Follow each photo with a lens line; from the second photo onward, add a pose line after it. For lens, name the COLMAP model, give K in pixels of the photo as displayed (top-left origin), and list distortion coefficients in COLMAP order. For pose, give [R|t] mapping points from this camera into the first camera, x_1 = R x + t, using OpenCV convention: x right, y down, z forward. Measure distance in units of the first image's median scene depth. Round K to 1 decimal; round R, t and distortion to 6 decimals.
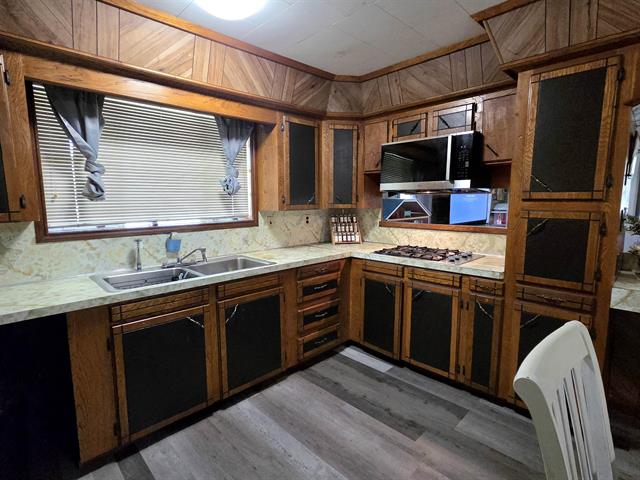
lens RADIAL K [[329.4, 0, 314.6], [0, 329.4, 239.0], [0, 0, 1]] dist [0.014816, -0.002675]
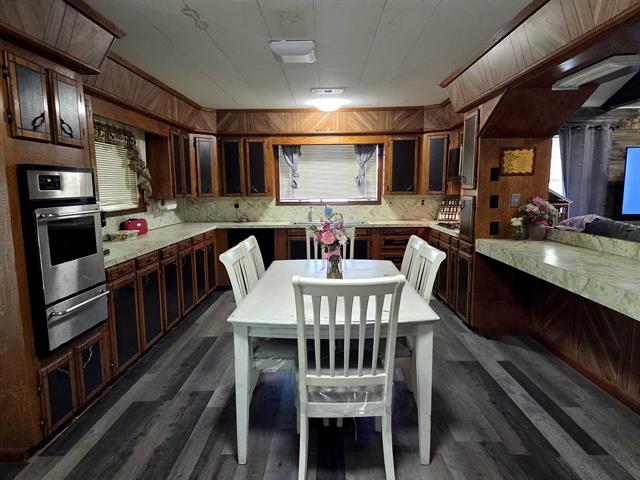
lens RADIAL K [[418.1, 0, 325.1], [0, 418.1, 243.0], [0, 0, 1]] dist [0.088179, -0.001583]
pose [[0.720836, 0.093091, -0.686825, 1.246512], [-0.081479, 0.995450, 0.049408, 0.081652], [0.688300, 0.020347, 0.725141, -0.792489]]
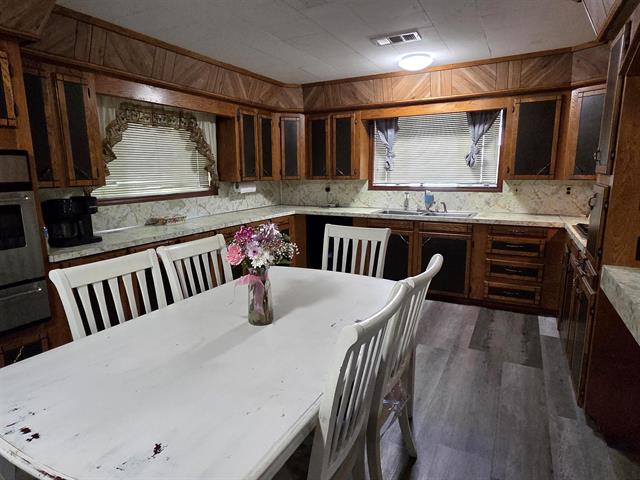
lens RADIAL K [[380.3, 0, 317.2], [0, 380.3, 237.0], [0, 0, 1]] dist [0.009024, 0.002862]
pose [[0.319956, 0.169548, -0.932138, 1.109330], [-0.108862, 0.983920, 0.141600, -0.001568], [0.941157, 0.056169, 0.333269, -0.109496]]
